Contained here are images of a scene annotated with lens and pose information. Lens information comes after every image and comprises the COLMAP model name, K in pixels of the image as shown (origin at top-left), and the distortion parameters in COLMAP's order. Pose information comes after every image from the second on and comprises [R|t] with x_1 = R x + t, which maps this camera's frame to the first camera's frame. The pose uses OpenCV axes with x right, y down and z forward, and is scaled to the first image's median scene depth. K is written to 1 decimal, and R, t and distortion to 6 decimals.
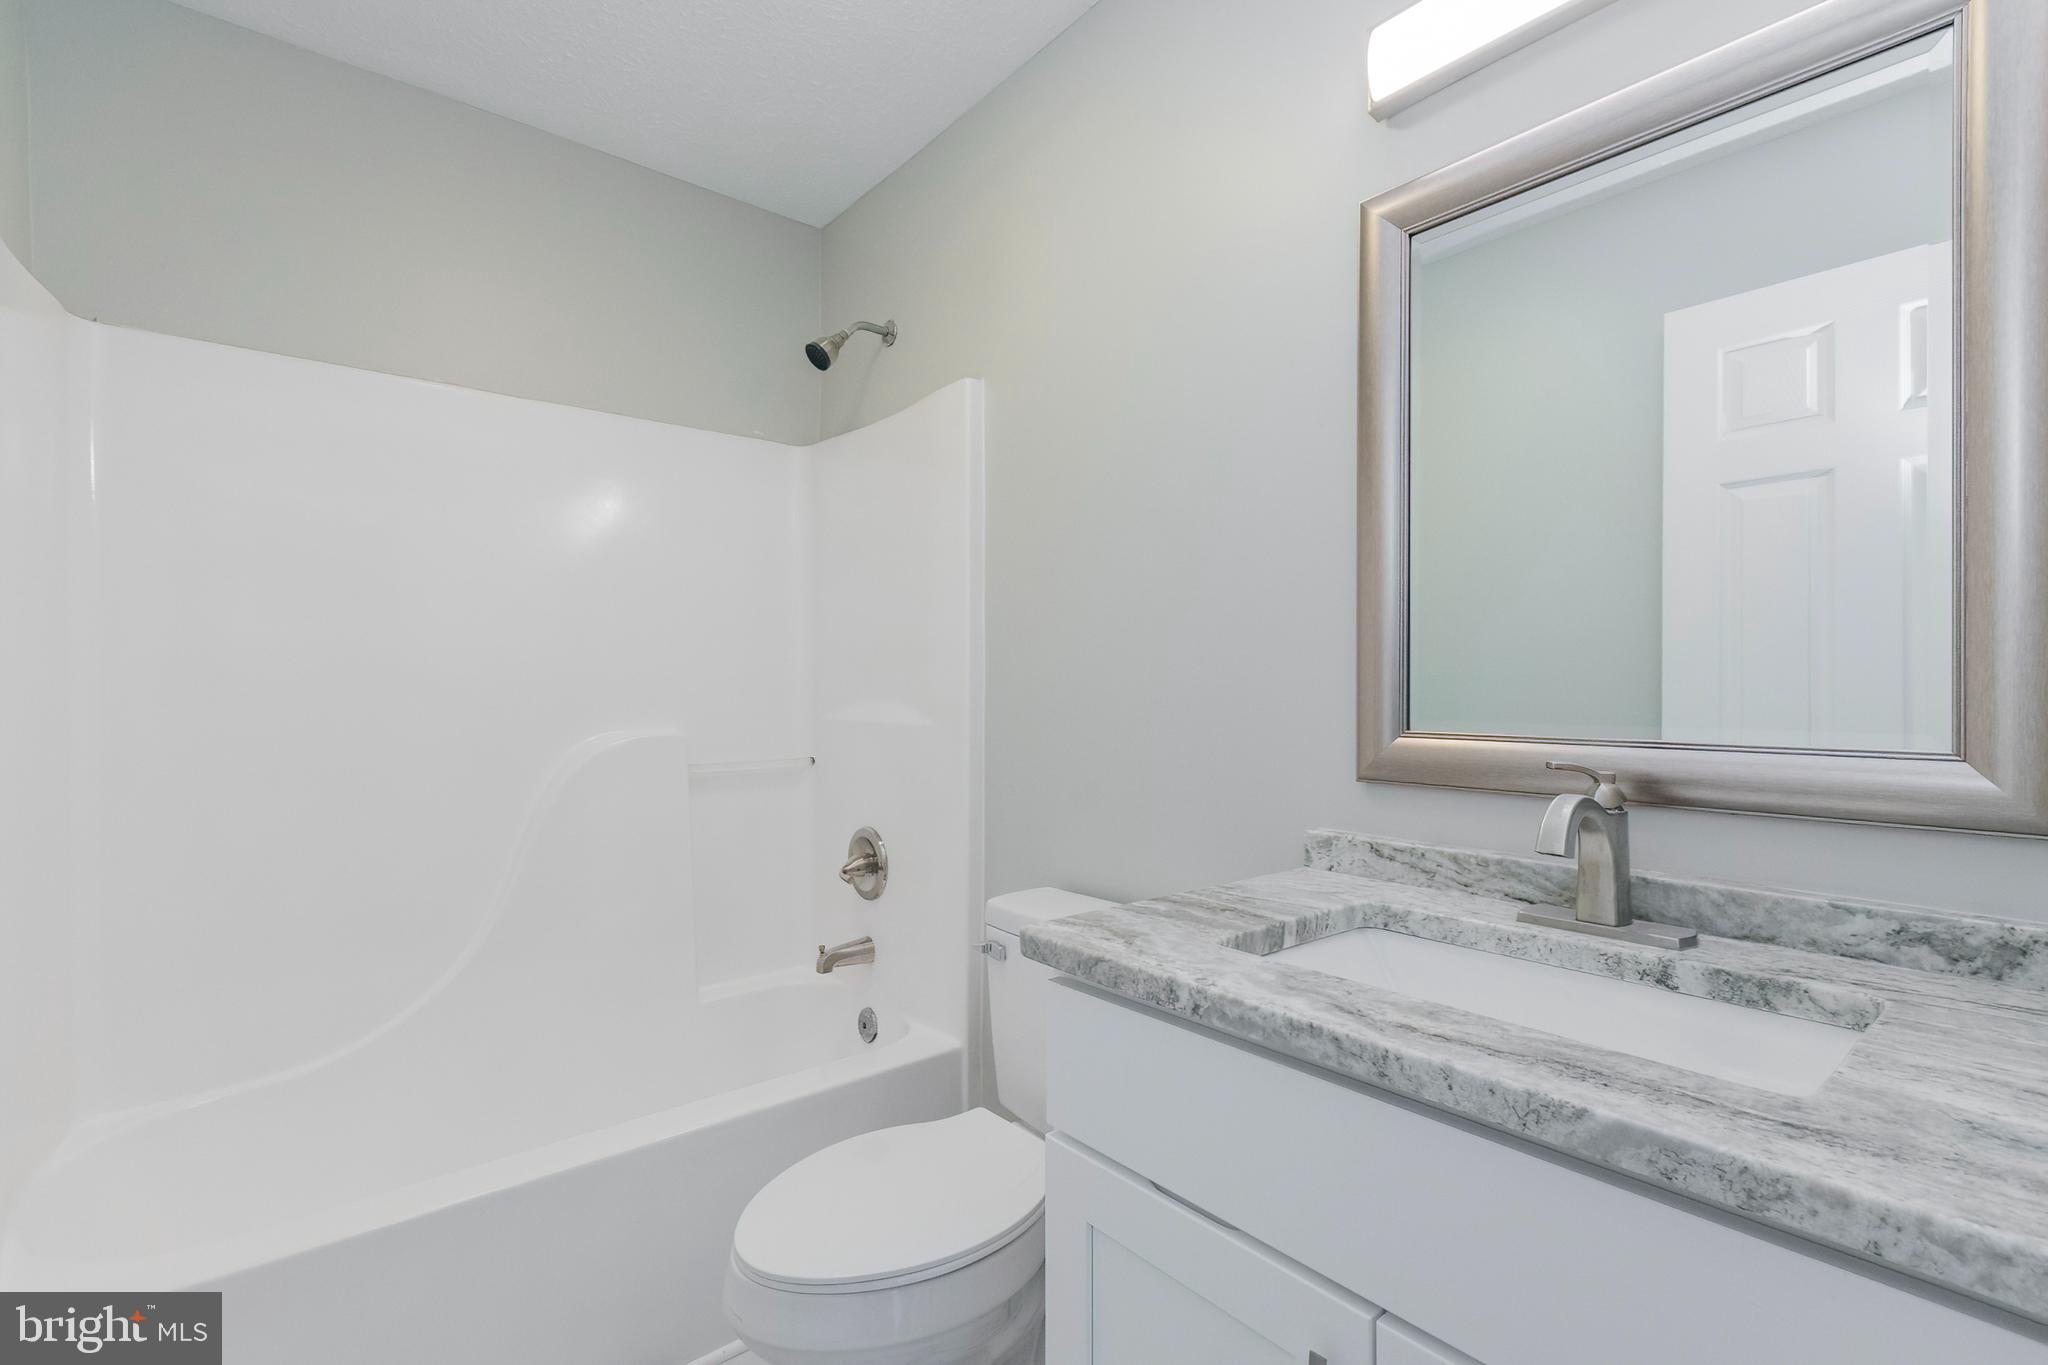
lens RADIAL K [[918.8, 0, 1028.6], [0, 918.8, 691.7], [0, 0, 1]] dist [0.002613, 0.000155]
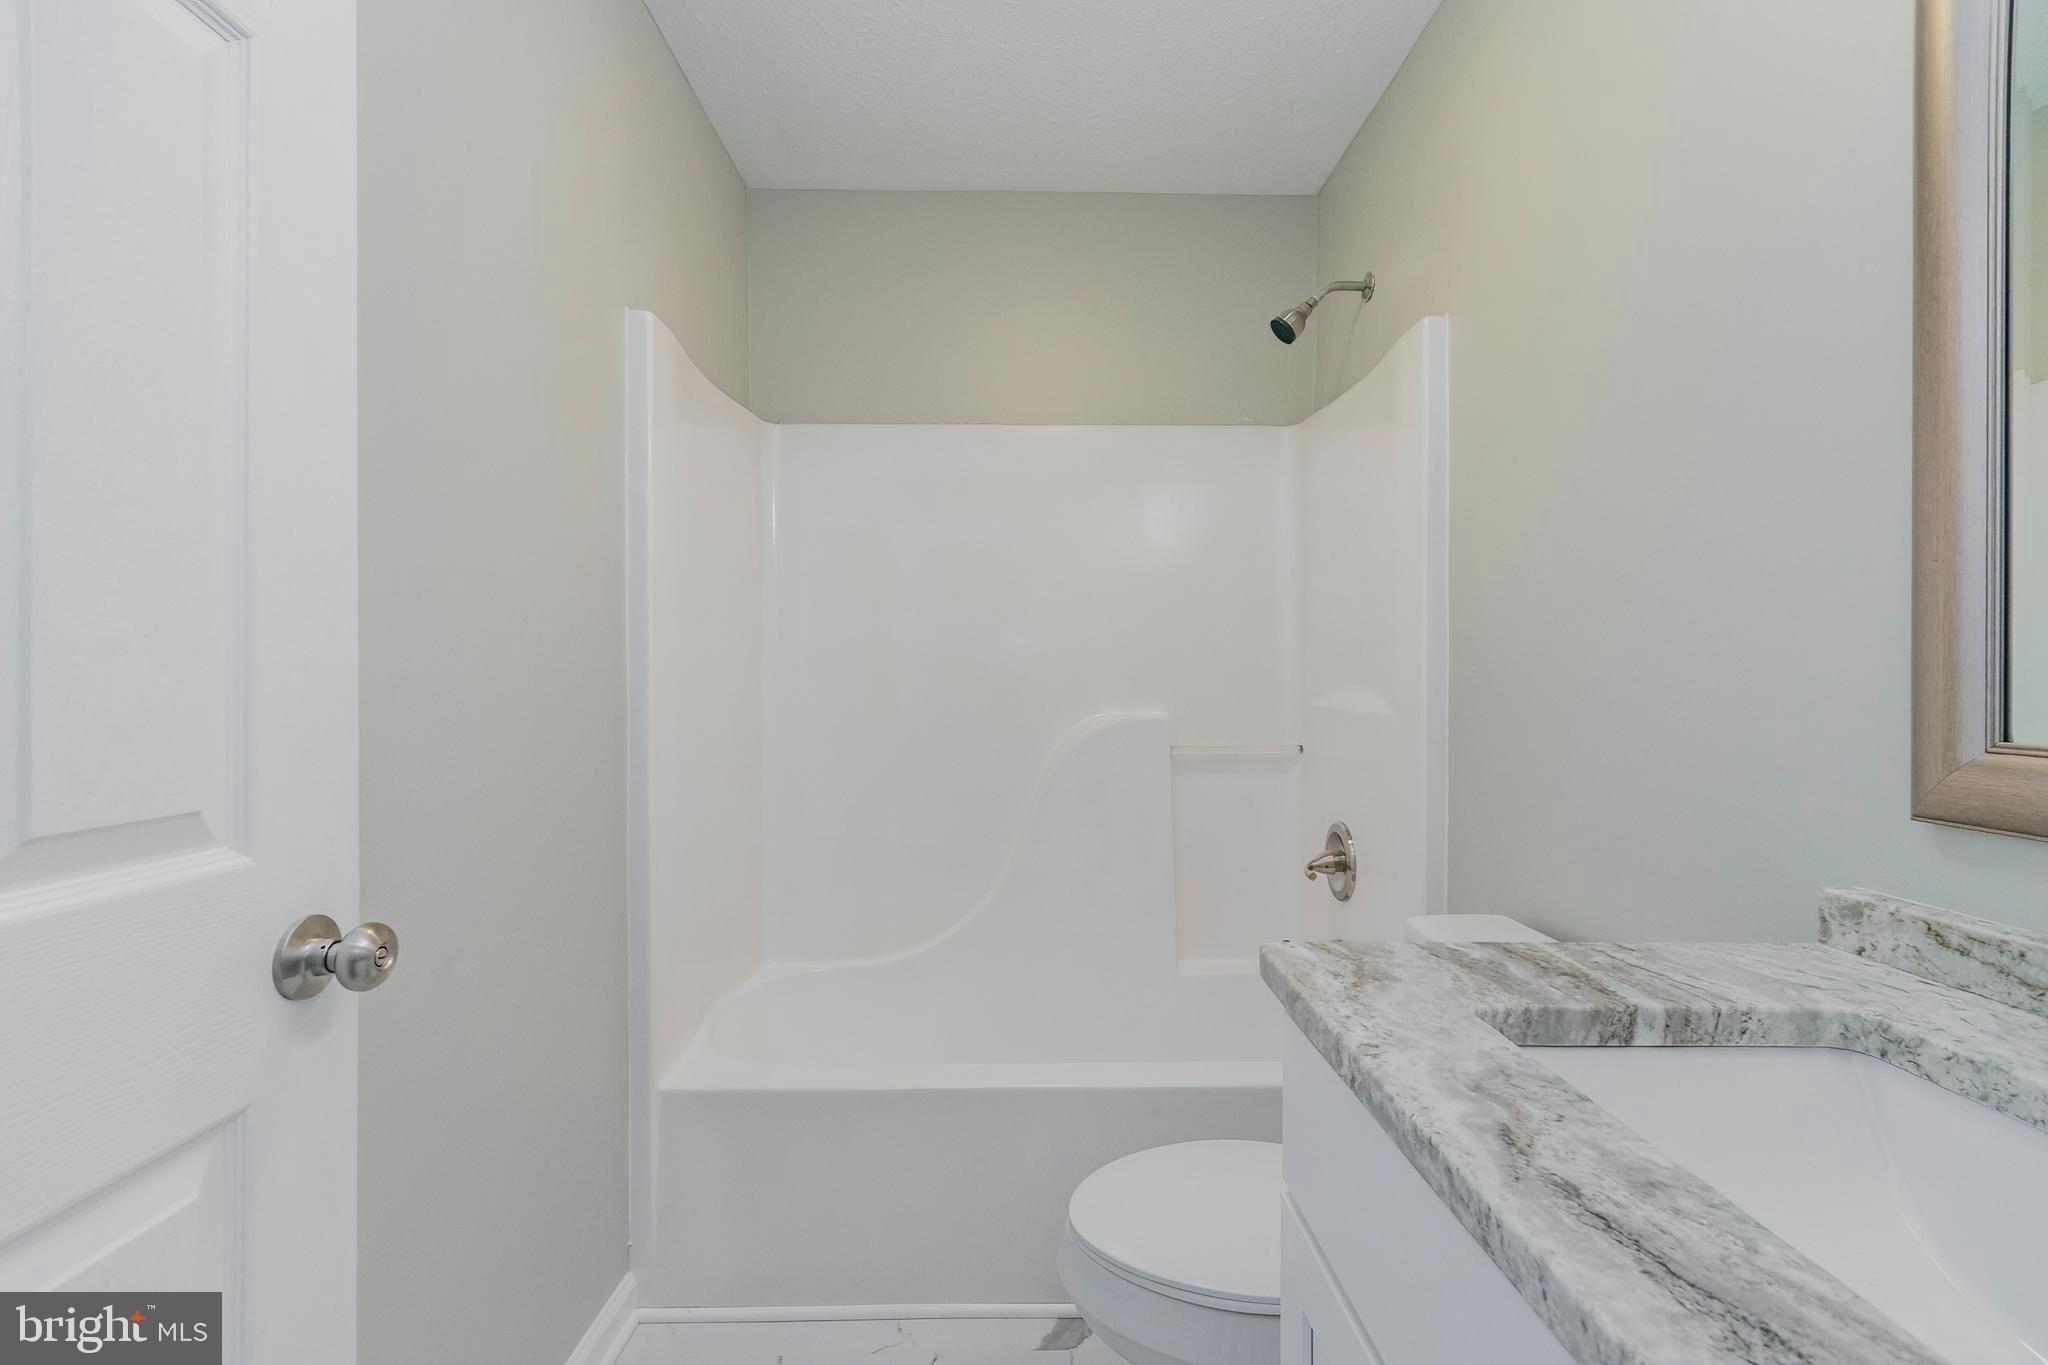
lens RADIAL K [[913.4, 0, 1028.5], [0, 913.4, 678.9], [0, 0, 1]] dist [0.000892, -0.000903]
pose [[0.783786, 0.005028, -0.621011, 0.293476], [-0.005740, 0.999983, 0.000852, 0.004200], [0.621005, 0.002897, 0.783802, 0.148000]]
